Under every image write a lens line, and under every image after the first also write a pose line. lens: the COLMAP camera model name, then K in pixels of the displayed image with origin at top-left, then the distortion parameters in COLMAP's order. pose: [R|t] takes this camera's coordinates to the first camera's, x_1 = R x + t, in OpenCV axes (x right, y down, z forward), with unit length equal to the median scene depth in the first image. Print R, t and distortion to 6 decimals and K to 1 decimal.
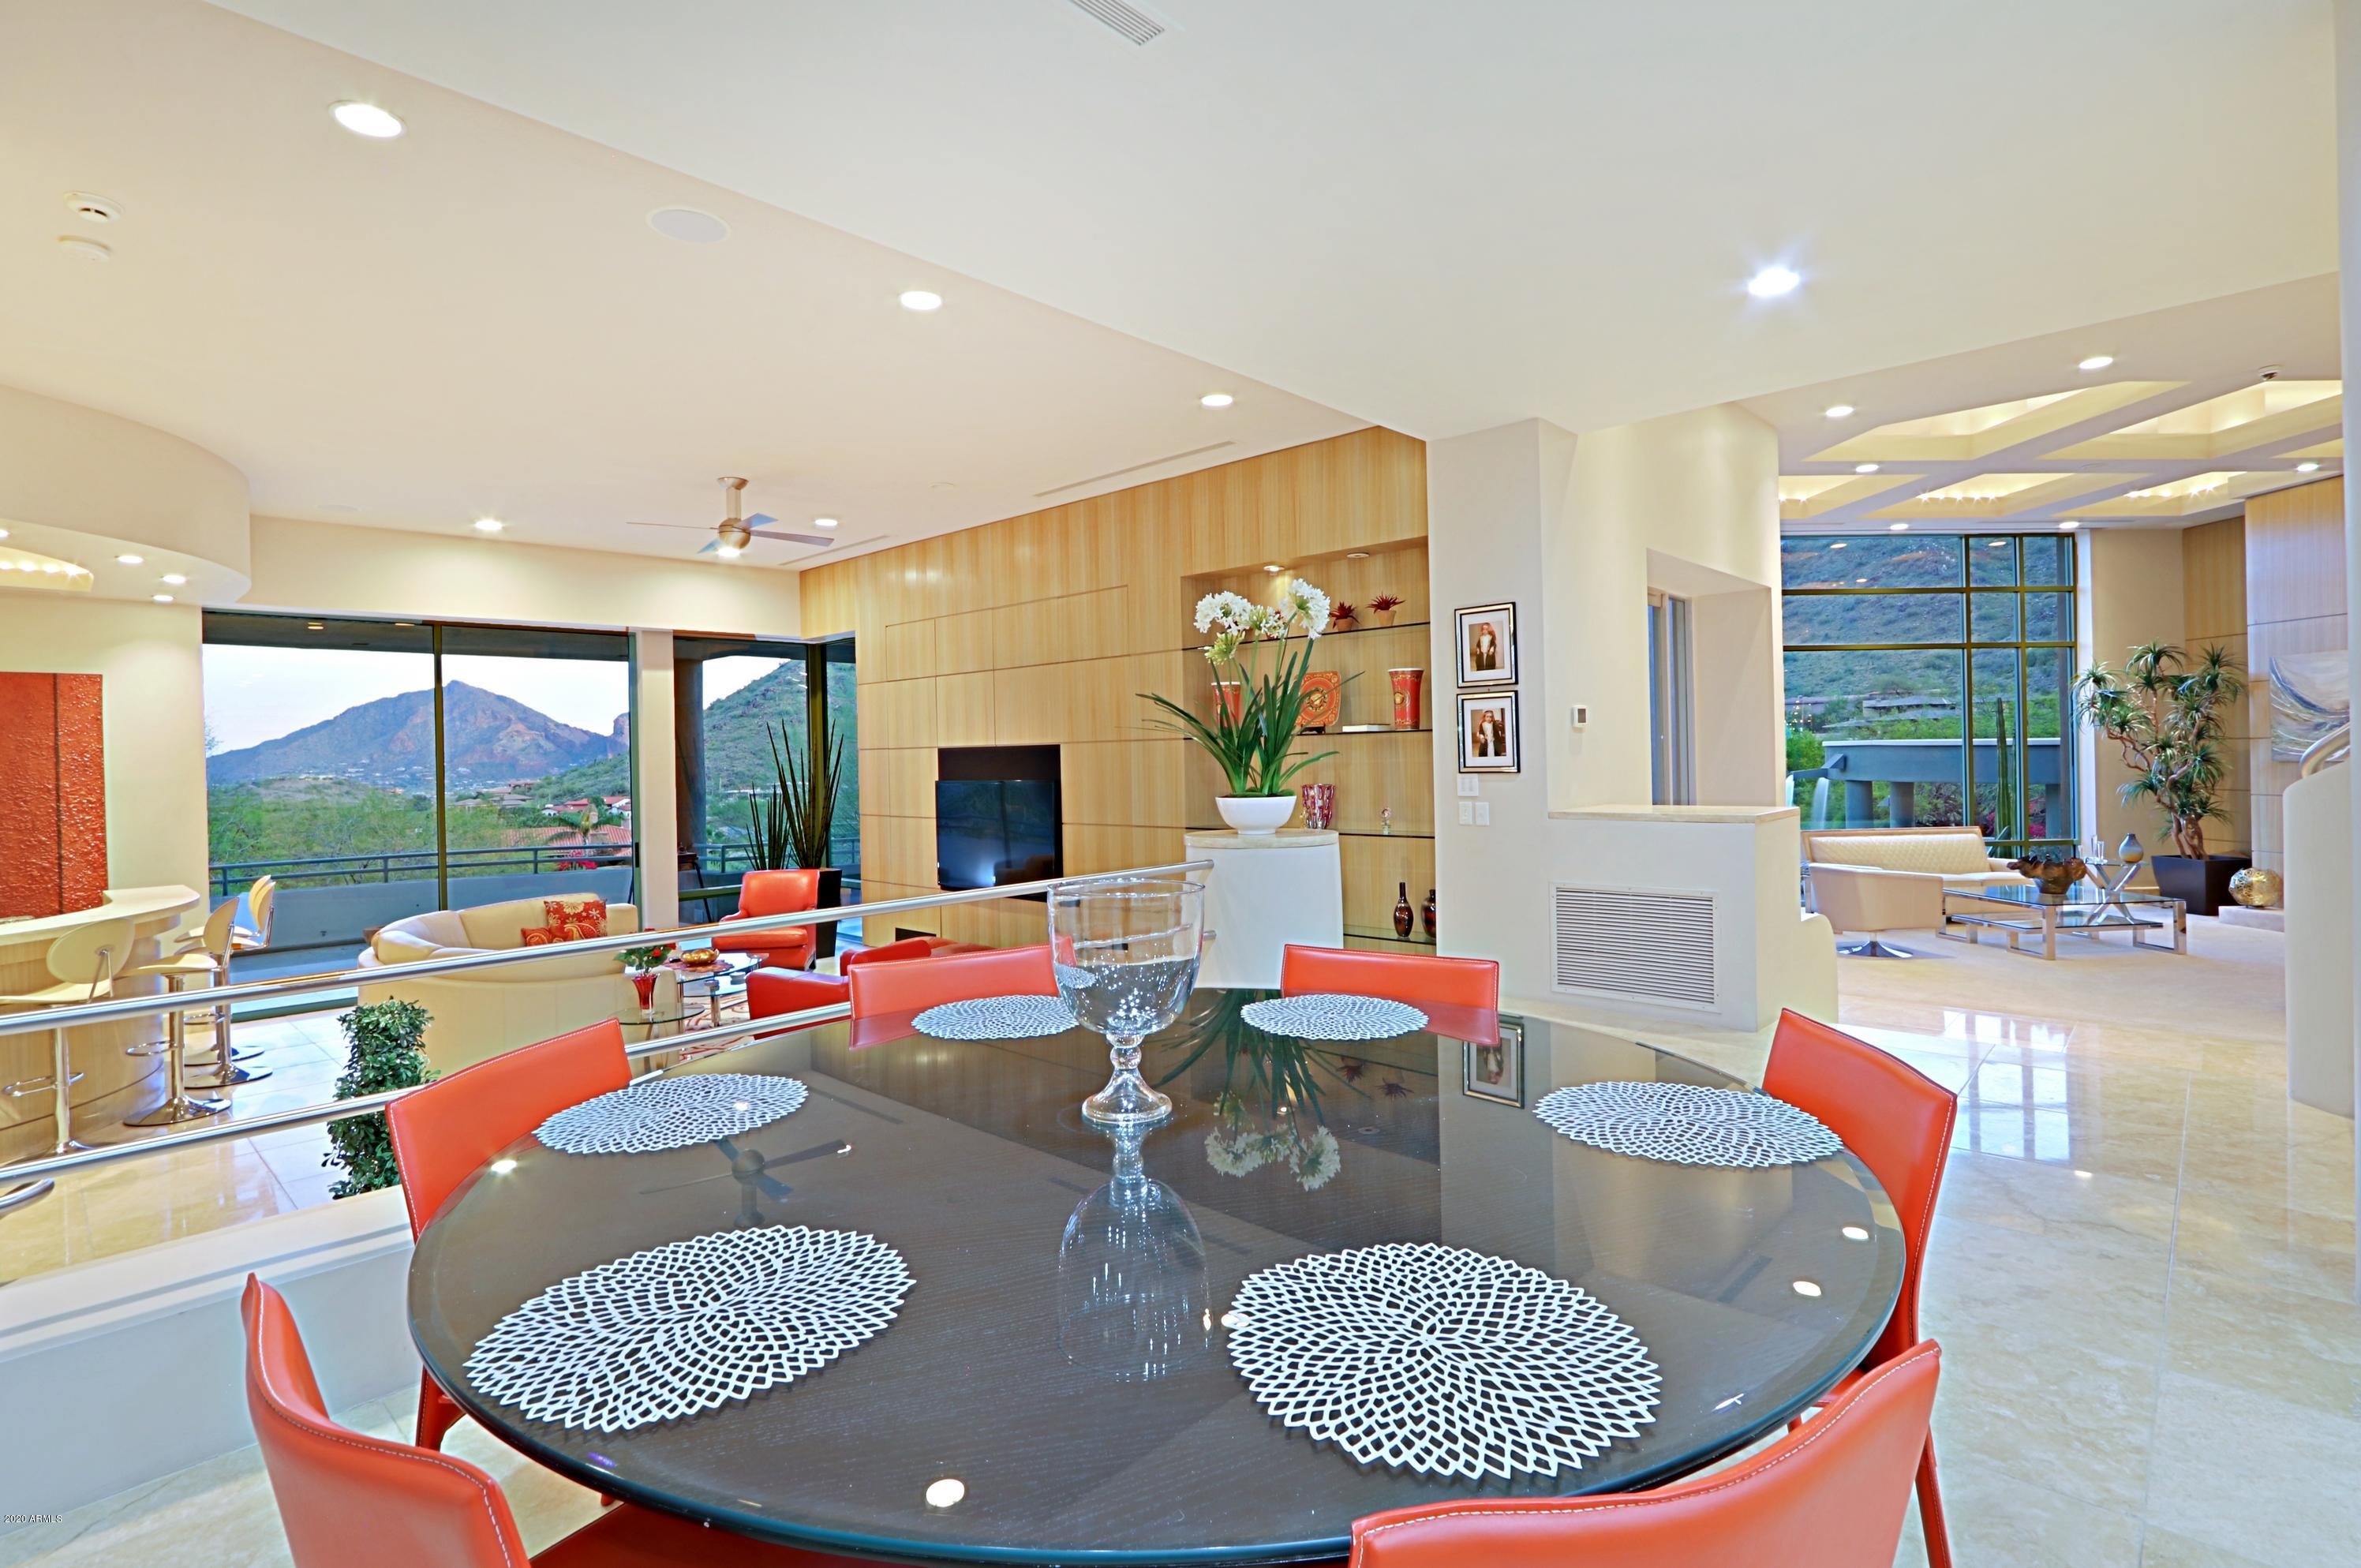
lens RADIAL K [[1131.7, 0, 1168.7], [0, 1131.7, 763.3], [0, 0, 1]] dist [-0.003873, -0.001337]
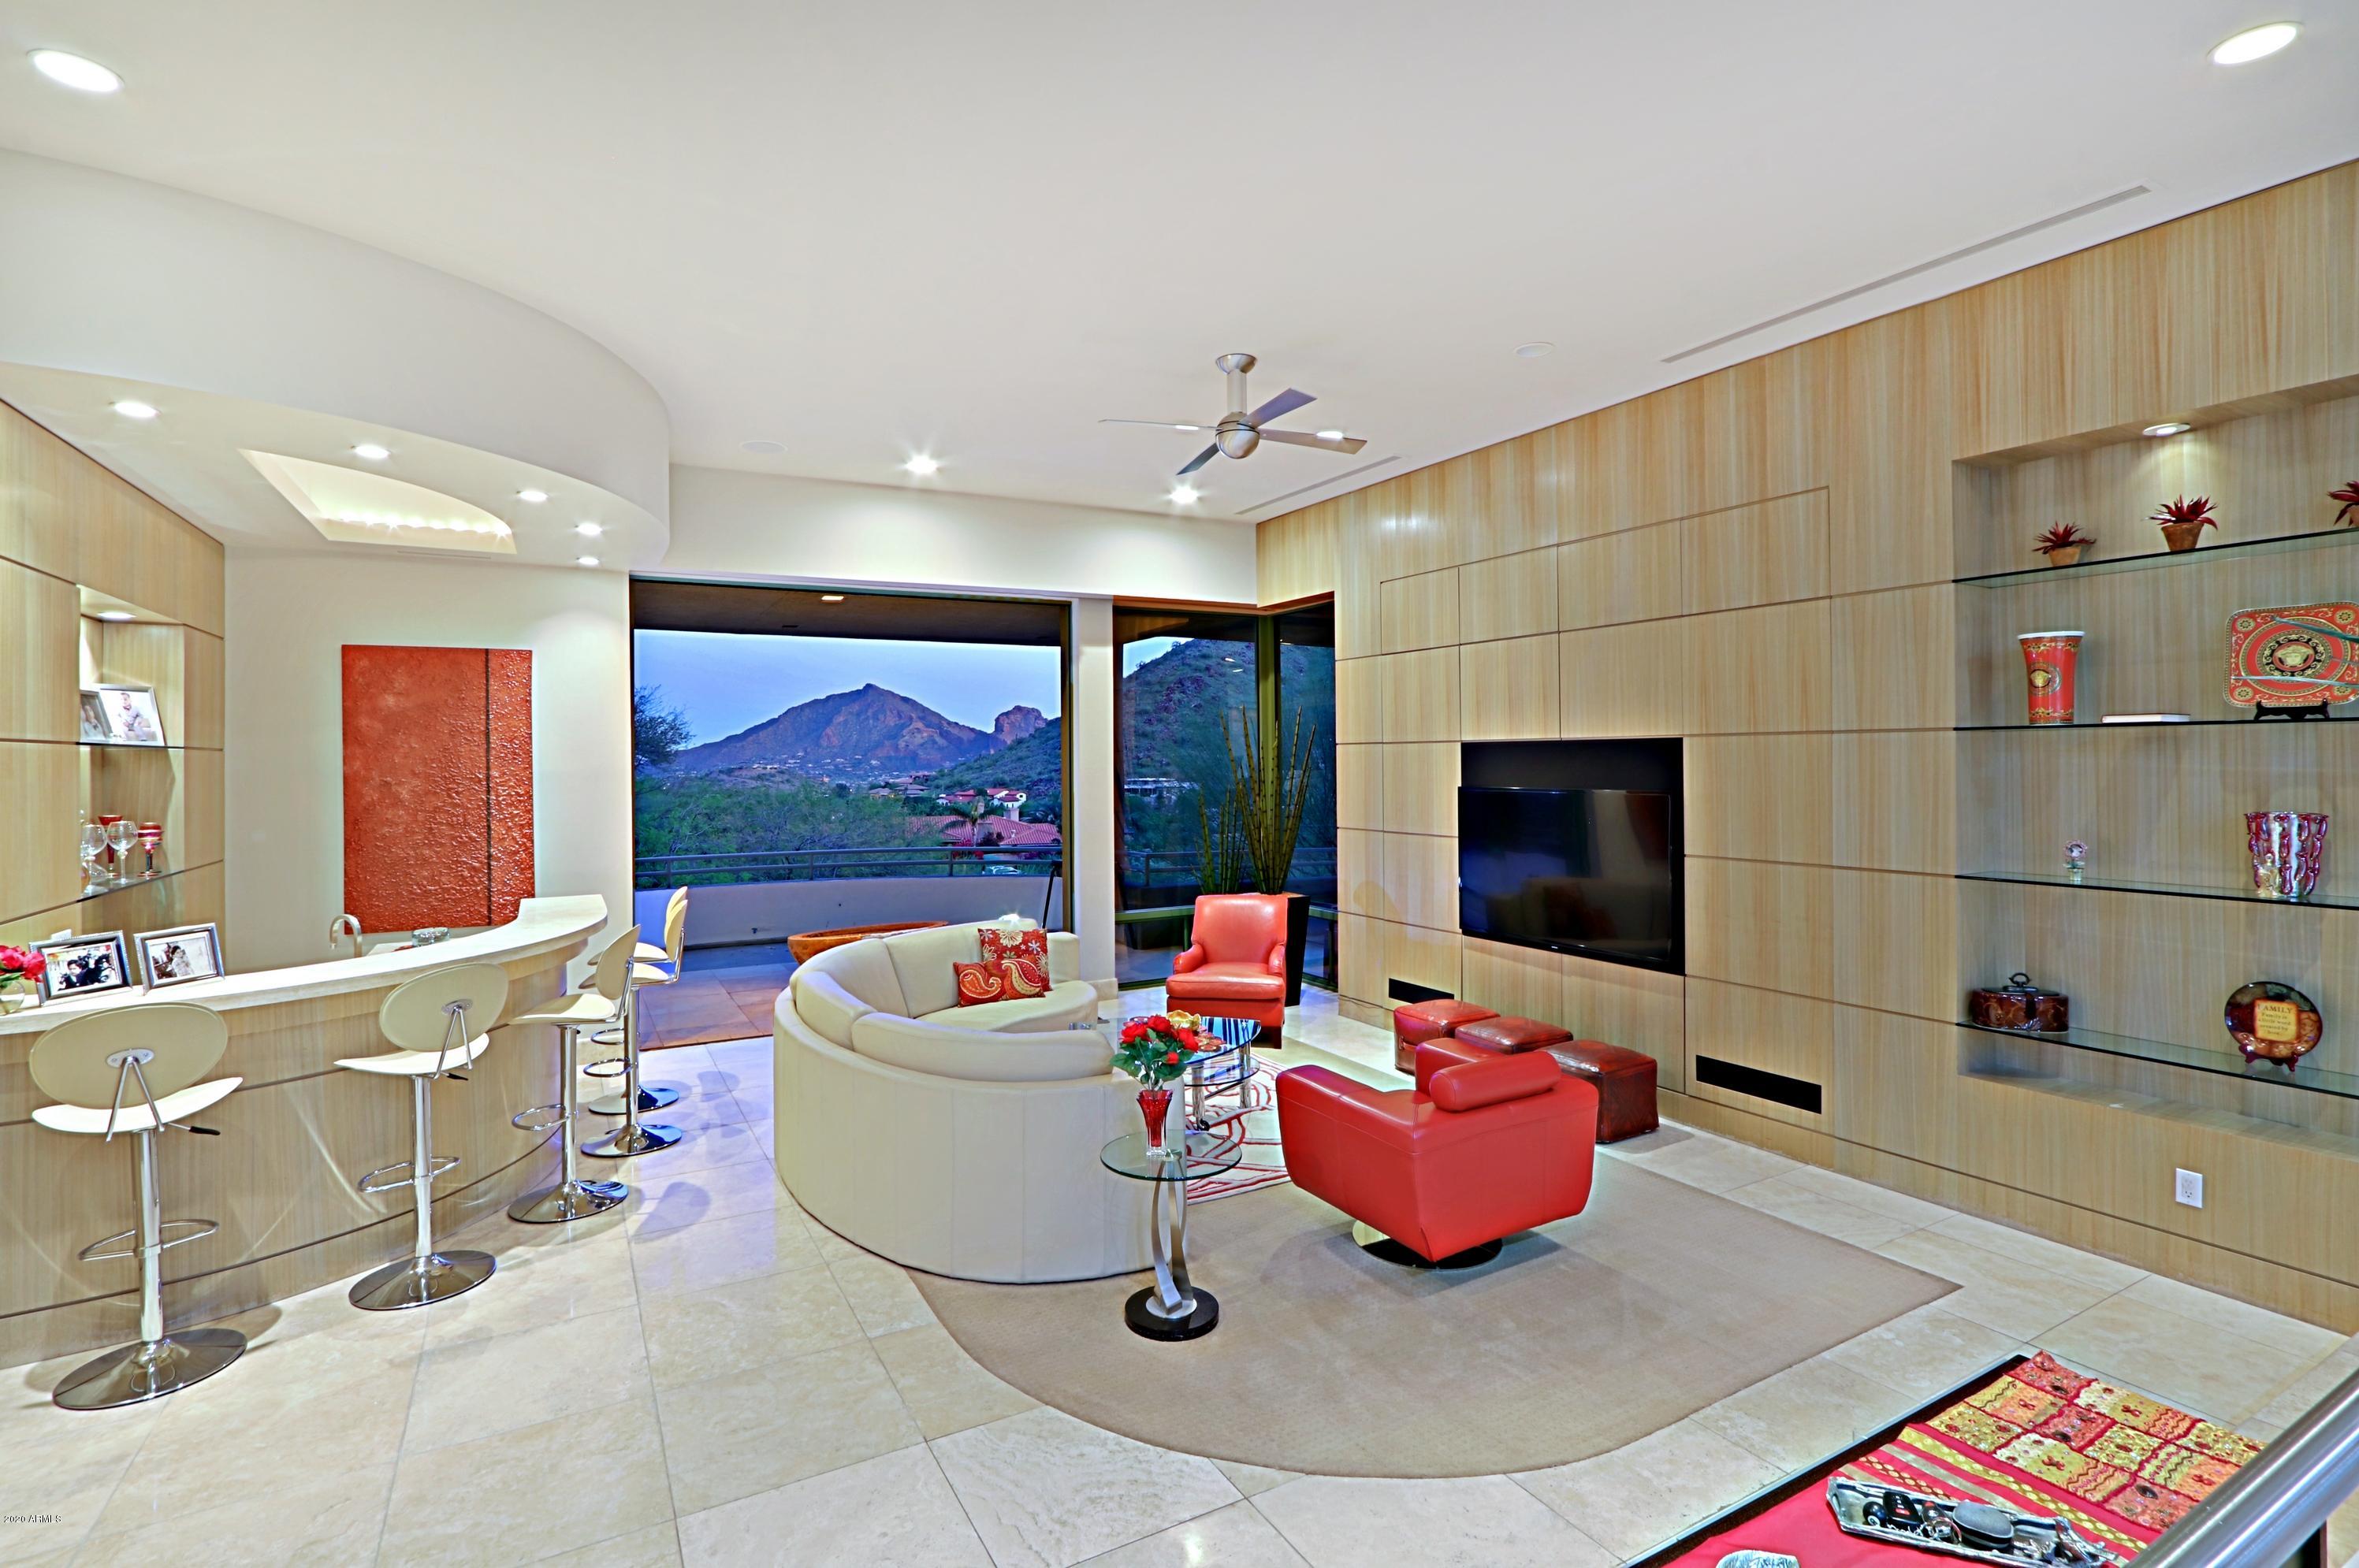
lens RADIAL K [[1122.2, 0, 1176.9], [0, 1122.2, 770.6], [0, 0, 1]] dist [-0.012418, -0.000154]
pose [[0.956725, 0.015510, -0.290580, -0.164948], [-0.013526, 0.999869, 0.008835, 0.000727], [0.290679, -0.004523, 0.956810, 0.245256]]
